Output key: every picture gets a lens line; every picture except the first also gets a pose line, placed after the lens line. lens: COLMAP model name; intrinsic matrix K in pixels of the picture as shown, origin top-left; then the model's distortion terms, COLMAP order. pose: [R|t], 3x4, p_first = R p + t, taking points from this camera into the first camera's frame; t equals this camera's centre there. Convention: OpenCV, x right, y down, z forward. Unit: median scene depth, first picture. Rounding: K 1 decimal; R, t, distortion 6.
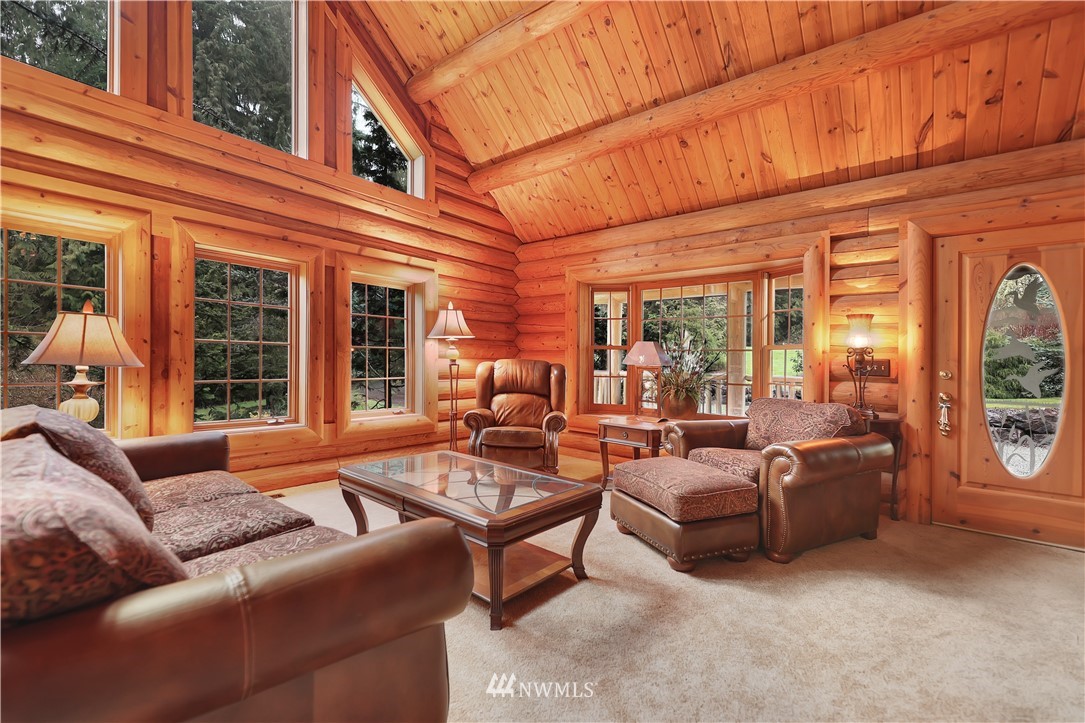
lens RADIAL K [[448.8, 0, 544.6], [0, 448.8, 355.1], [0, 0, 1]] dist [0.000835, -0.004702]
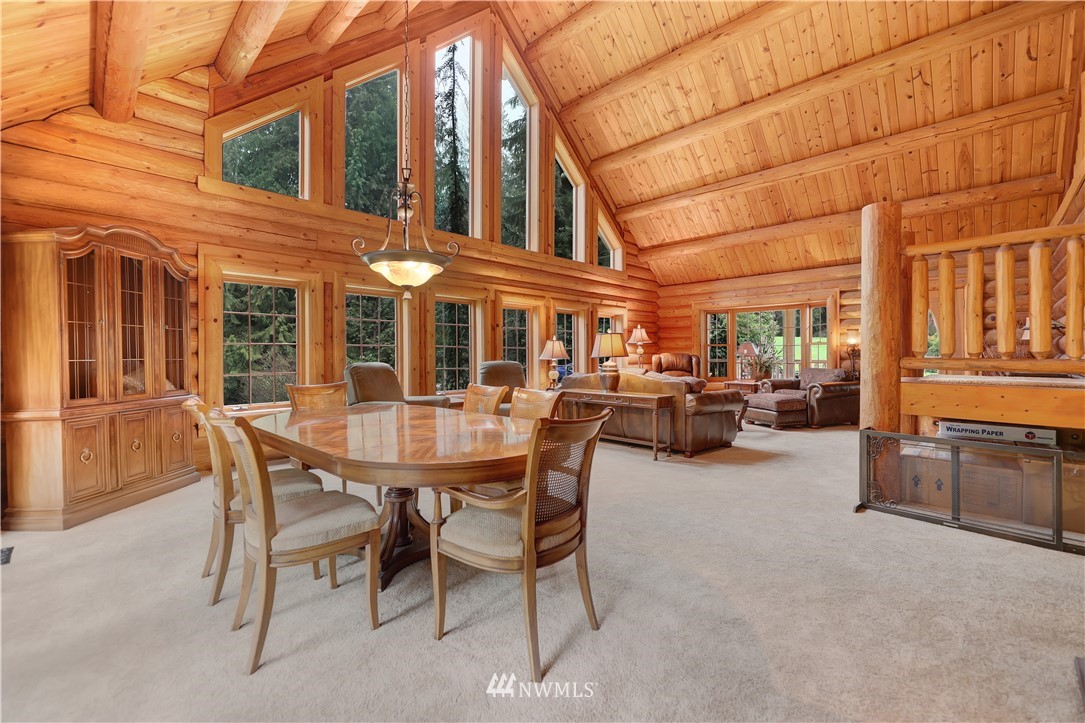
lens RADIAL K [[448.8, 0, 542.3], [0, 448.8, 363.5], [0, 0, 1]] dist [0.000835, -0.004702]
pose [[0.997094, -0.024520, -0.072122, -0.501870], [0.026920, 0.999109, 0.032494, -0.024641], [0.071261, -0.034341, 0.996866, -0.993764]]
